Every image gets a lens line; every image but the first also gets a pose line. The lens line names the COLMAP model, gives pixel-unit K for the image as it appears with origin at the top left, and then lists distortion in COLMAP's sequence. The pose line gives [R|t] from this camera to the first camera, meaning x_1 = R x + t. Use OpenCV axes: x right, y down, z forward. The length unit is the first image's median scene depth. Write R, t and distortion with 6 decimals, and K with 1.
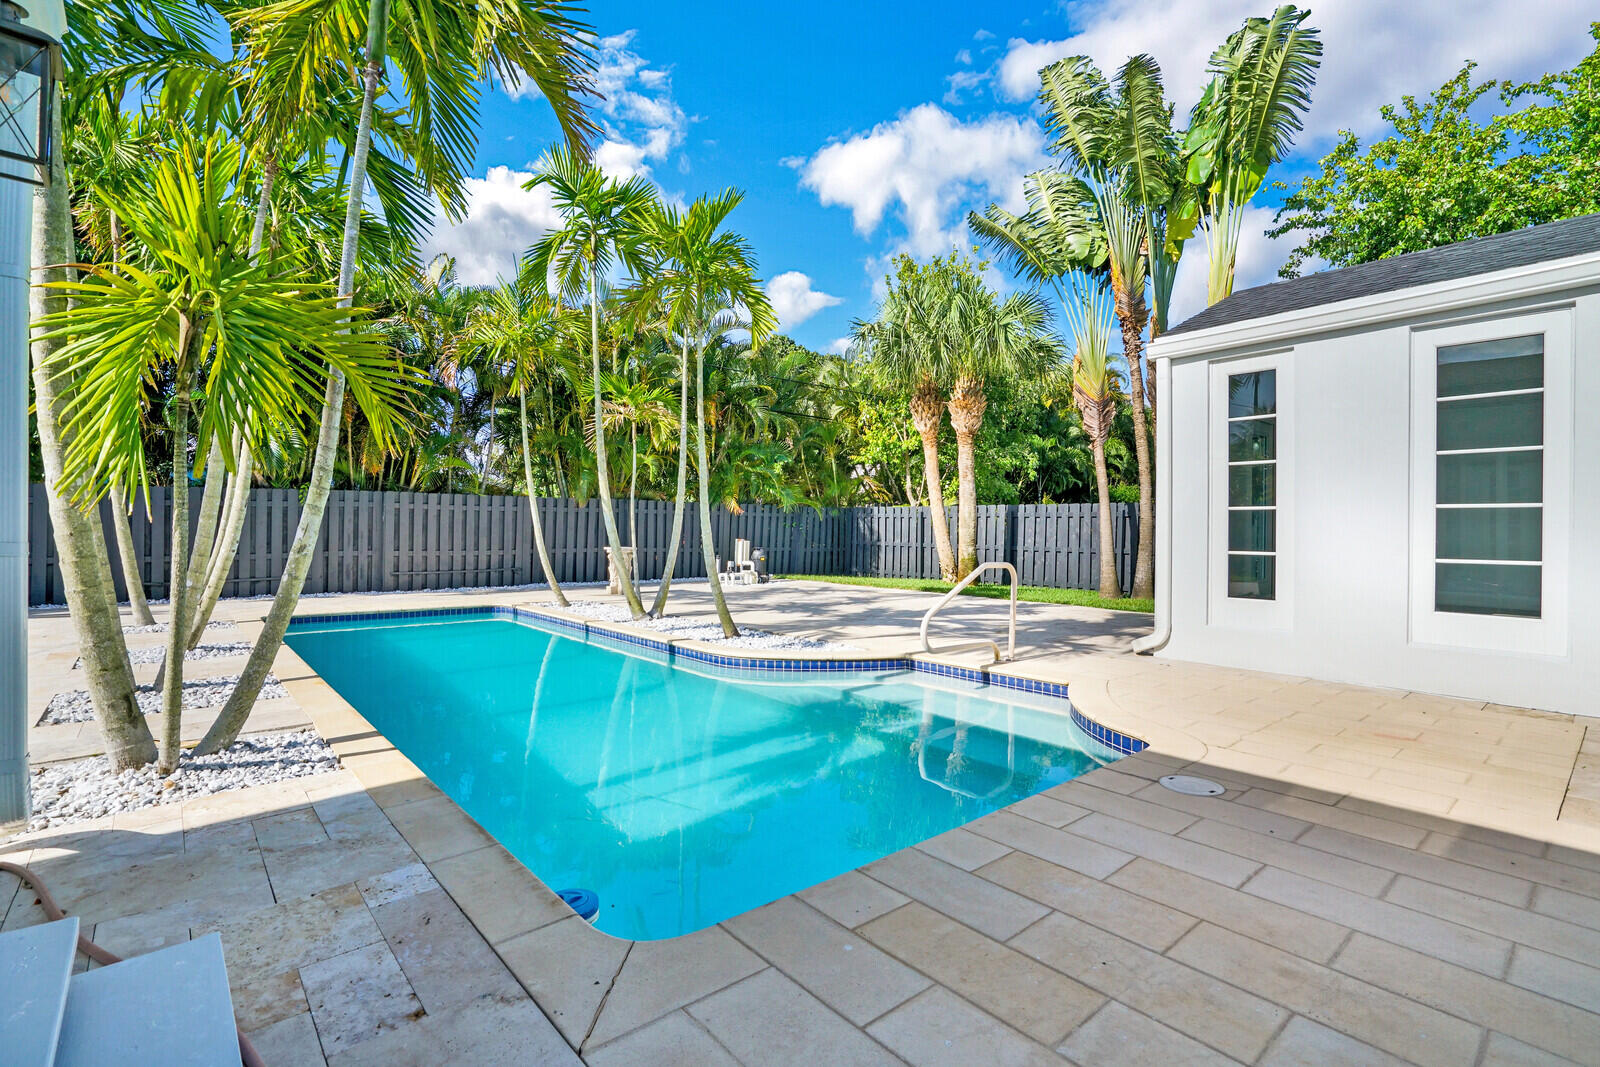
lens RADIAL K [[730.8, 0, 800.0], [0, 730.8, 533.5], [0, 0, 1]] dist [-0.002168, -0.000410]
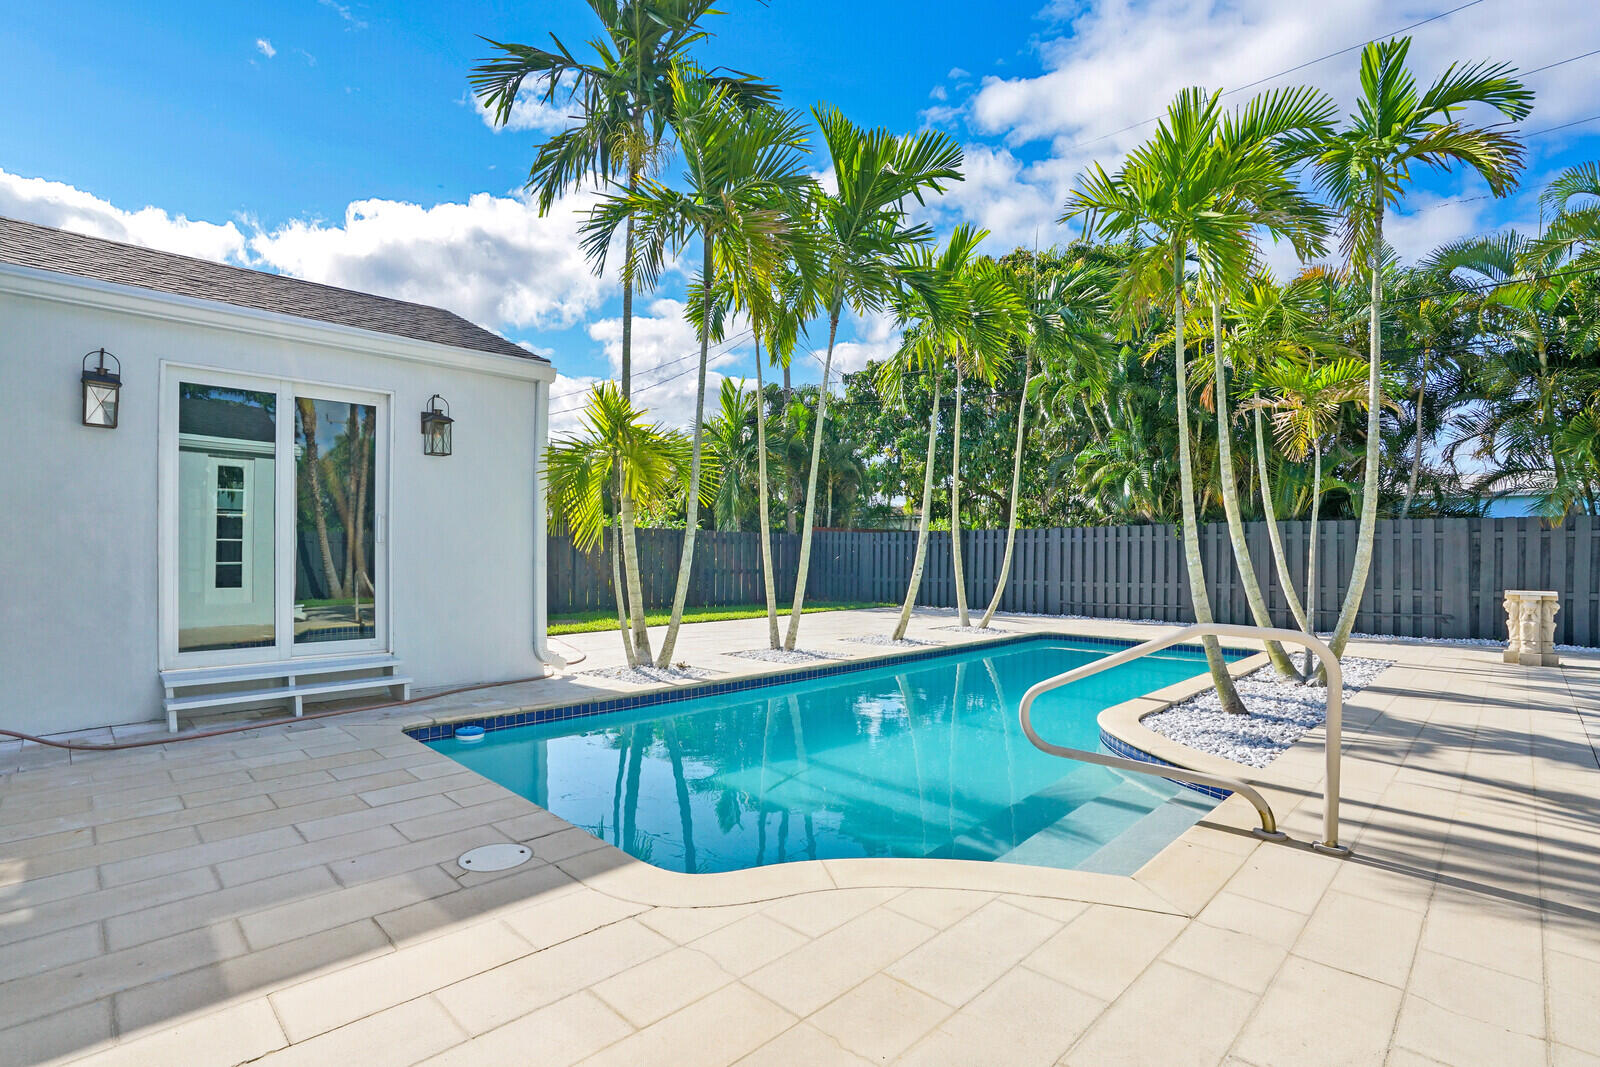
lens RADIAL K [[748.4, 0, 800.0], [0, 748.4, 533.5], [0, 0, 1]] dist [-0.000525, 0.000103]
pose [[0.077260, -0.028318, -0.996609, 1.503458], [-0.014941, 0.999451, -0.029557, -0.016610], [0.996899, 0.017174, 0.076794, 1.325897]]
